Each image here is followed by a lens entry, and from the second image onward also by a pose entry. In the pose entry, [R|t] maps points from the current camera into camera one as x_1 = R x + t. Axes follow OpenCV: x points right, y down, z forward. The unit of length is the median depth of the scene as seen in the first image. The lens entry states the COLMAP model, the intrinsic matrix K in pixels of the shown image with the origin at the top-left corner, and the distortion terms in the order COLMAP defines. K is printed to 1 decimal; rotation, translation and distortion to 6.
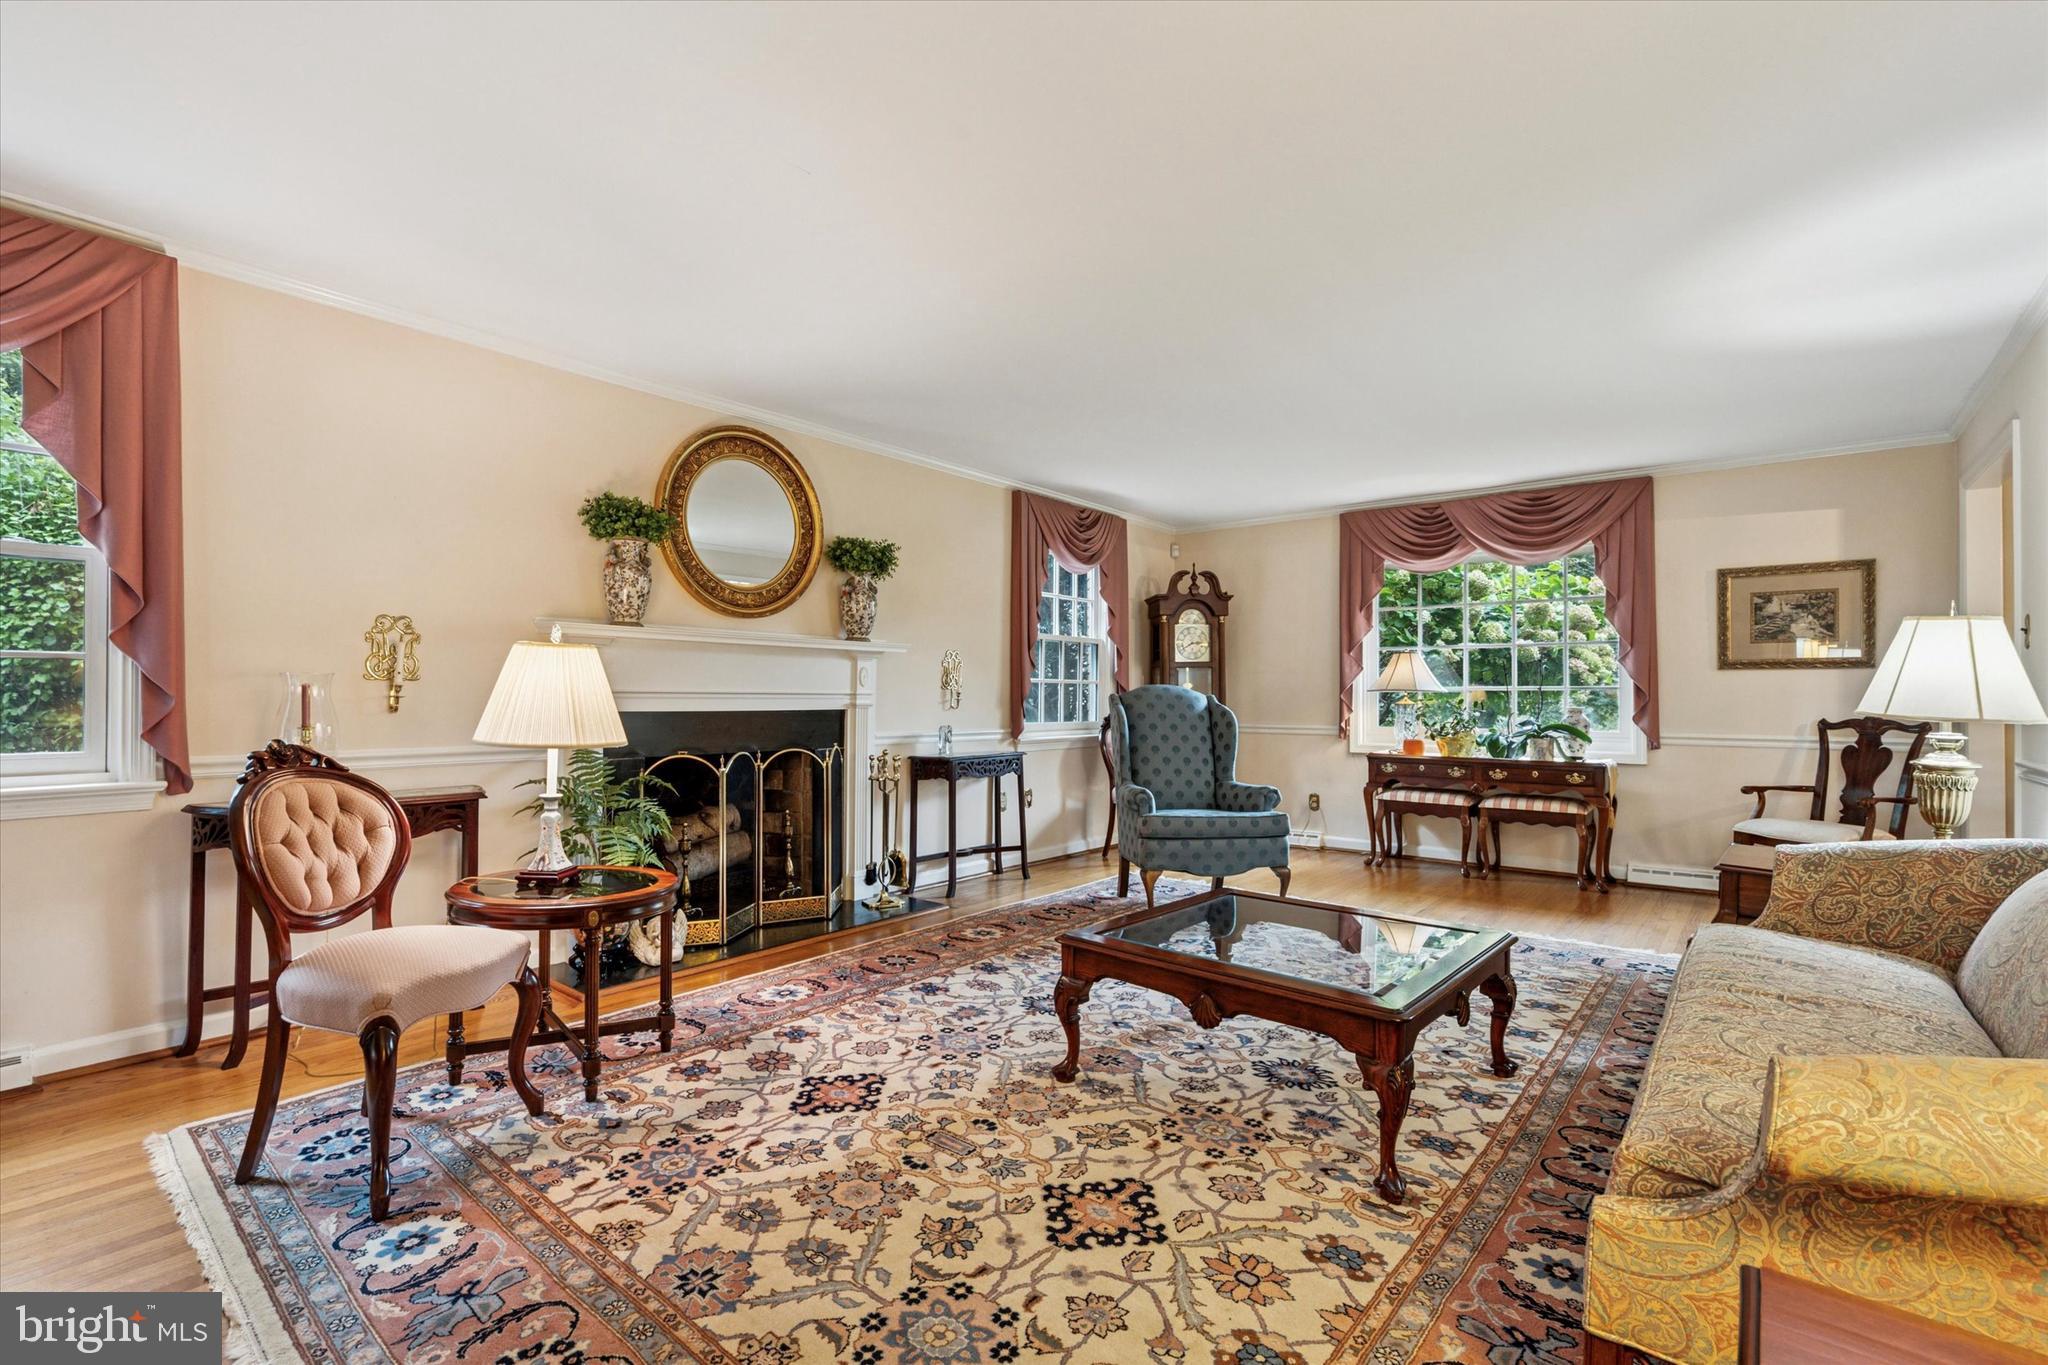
lens RADIAL K [[940.7, 0, 1034.1], [0, 940.7, 699.2], [0, 0, 1]] dist [-0.004749, 0.003586]
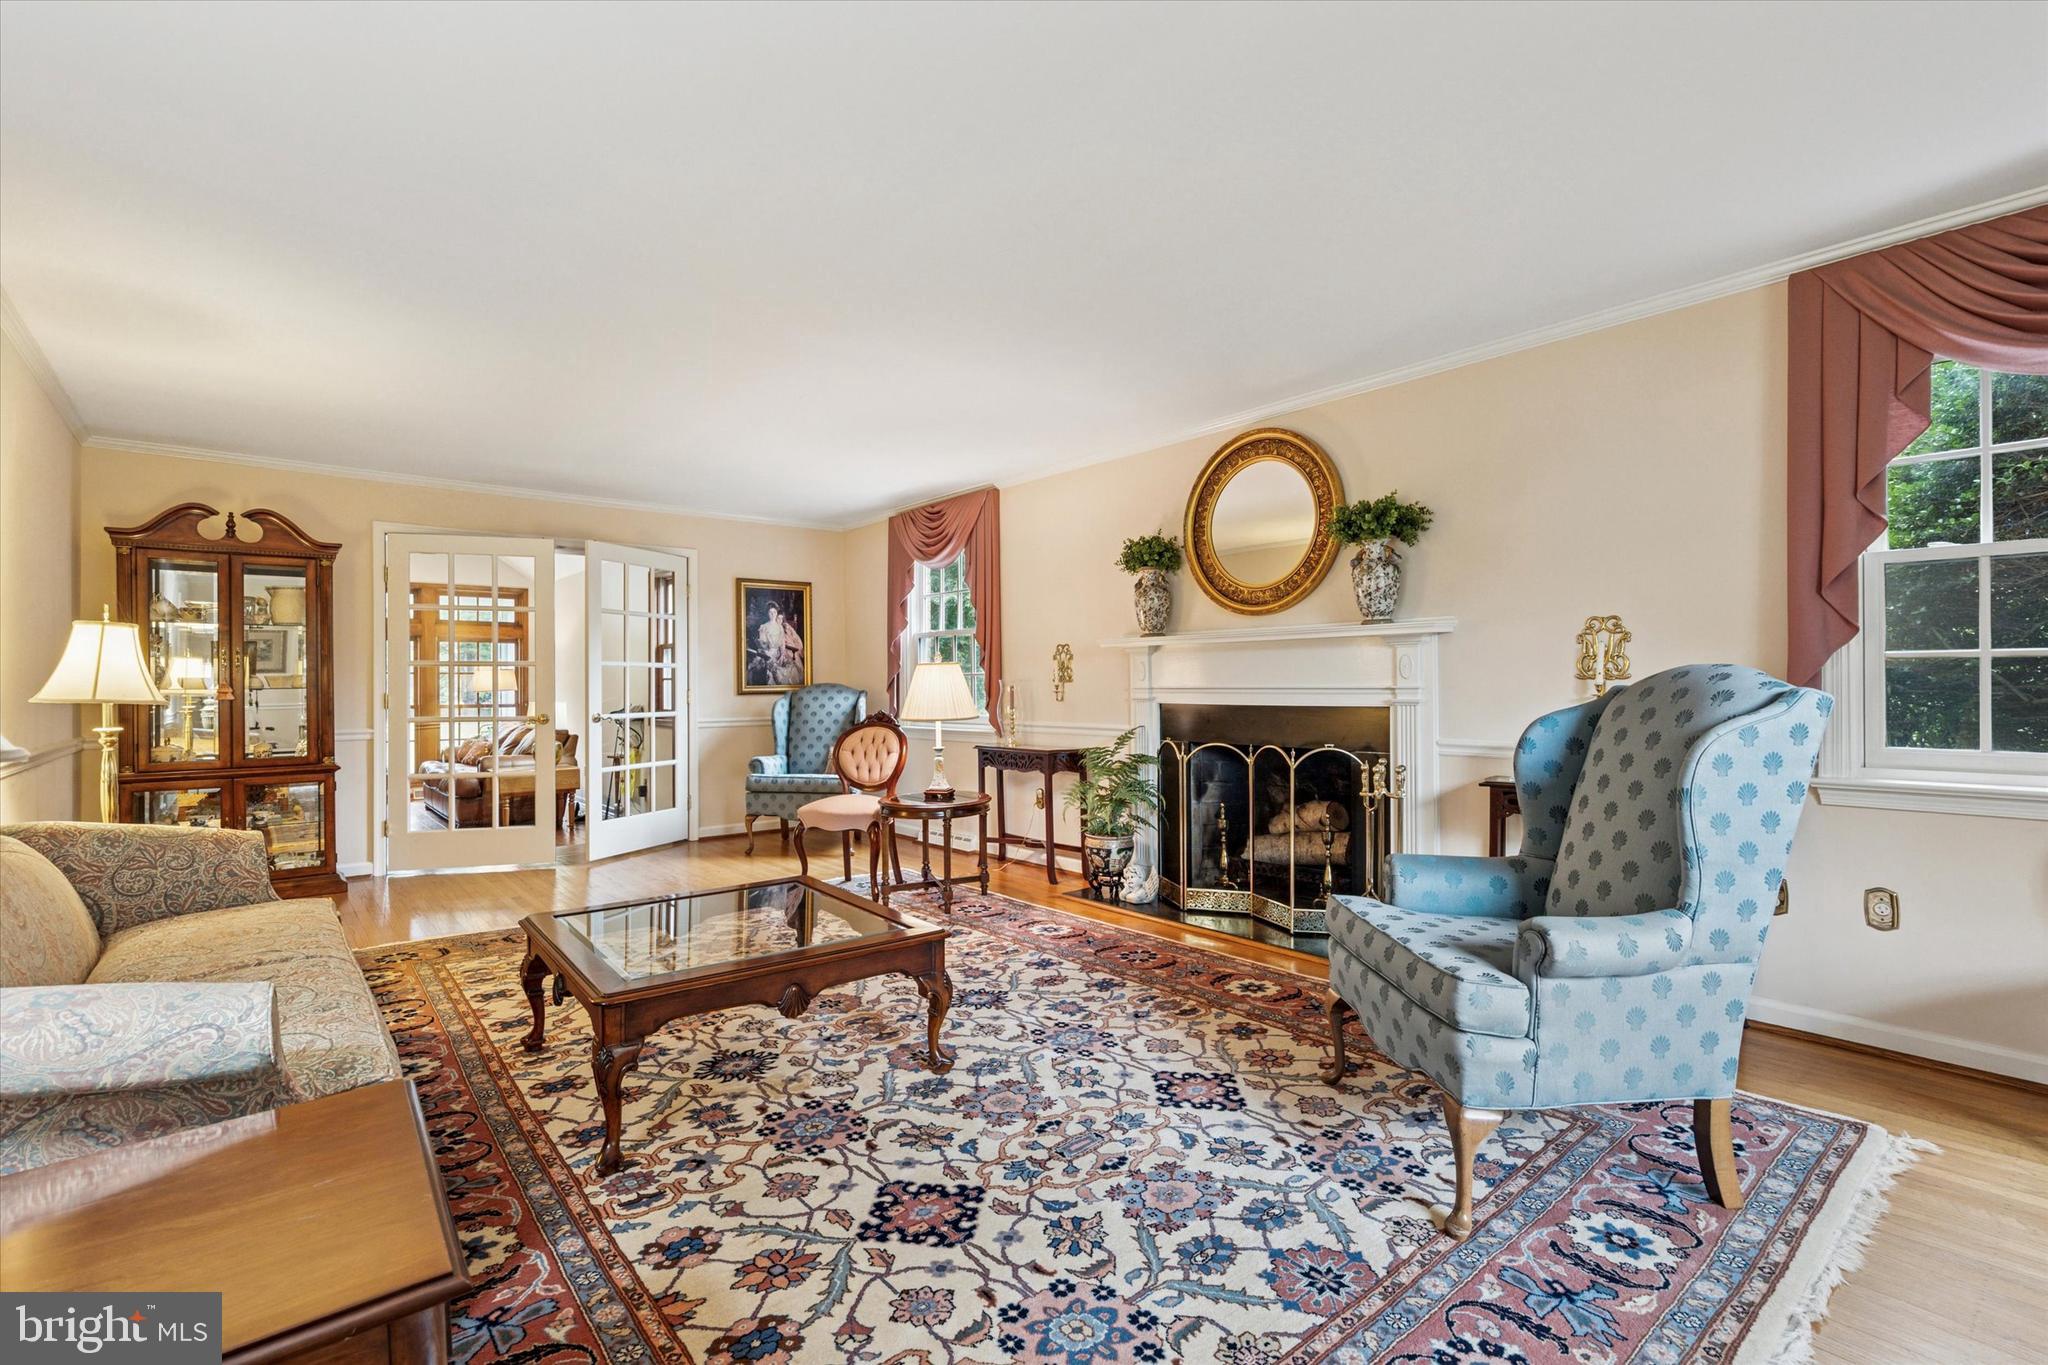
lens RADIAL K [[994.2, 0, 1025.4], [0, 994.2, 676.6], [0, 0, 1]] dist [0.004299, 0.000140]
pose [[-0.237284, -0.012258, -0.971363, 0.971704], [0.002675, 0.999908, -0.013271, -0.005652], [0.971437, -0.005747, -0.237229, 1.209896]]
